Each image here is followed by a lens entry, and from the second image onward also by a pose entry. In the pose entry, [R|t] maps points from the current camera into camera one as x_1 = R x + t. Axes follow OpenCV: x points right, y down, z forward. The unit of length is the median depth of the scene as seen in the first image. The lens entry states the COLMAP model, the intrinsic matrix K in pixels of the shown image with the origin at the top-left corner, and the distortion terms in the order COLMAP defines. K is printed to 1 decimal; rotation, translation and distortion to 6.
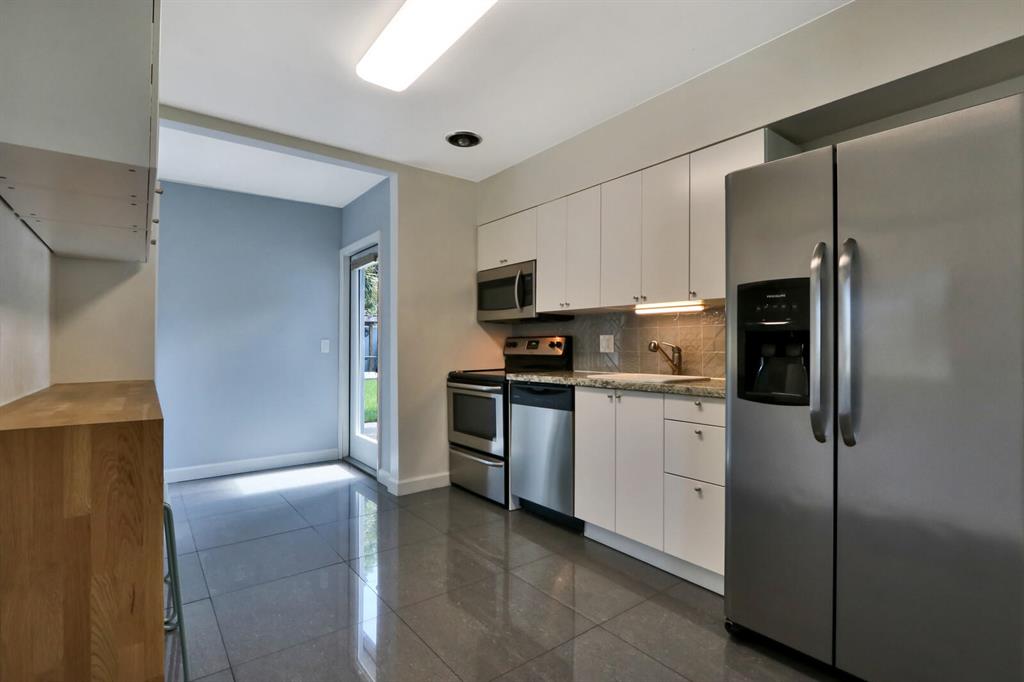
lens RADIAL K [[495.7, 0, 514.6], [0, 495.7, 342.3], [0, 0, 1]] dist [-0.004907, 0.000532]
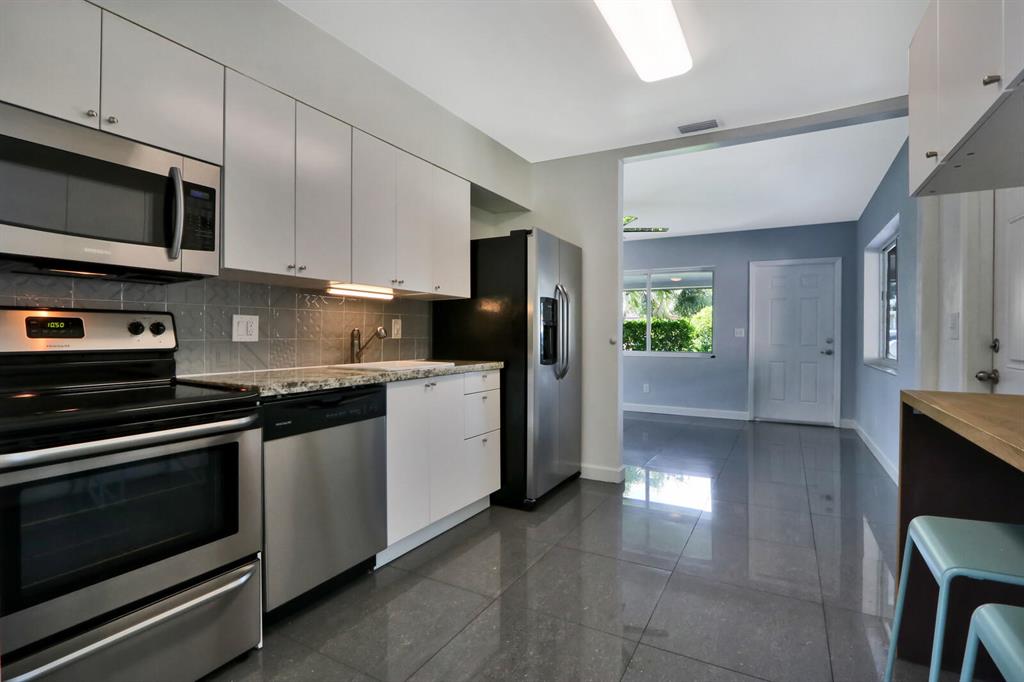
lens RADIAL K [[495.7, 0, 515.0], [0, 495.7, 338.0], [0, 0, 1]] dist [-0.004907, 0.000532]
pose [[-0.396608, -0.007794, 0.917955, -0.649761], [-0.008954, 0.999949, 0.004621, 0.010943], [-0.917944, -0.006387, -0.396658, 1.070909]]
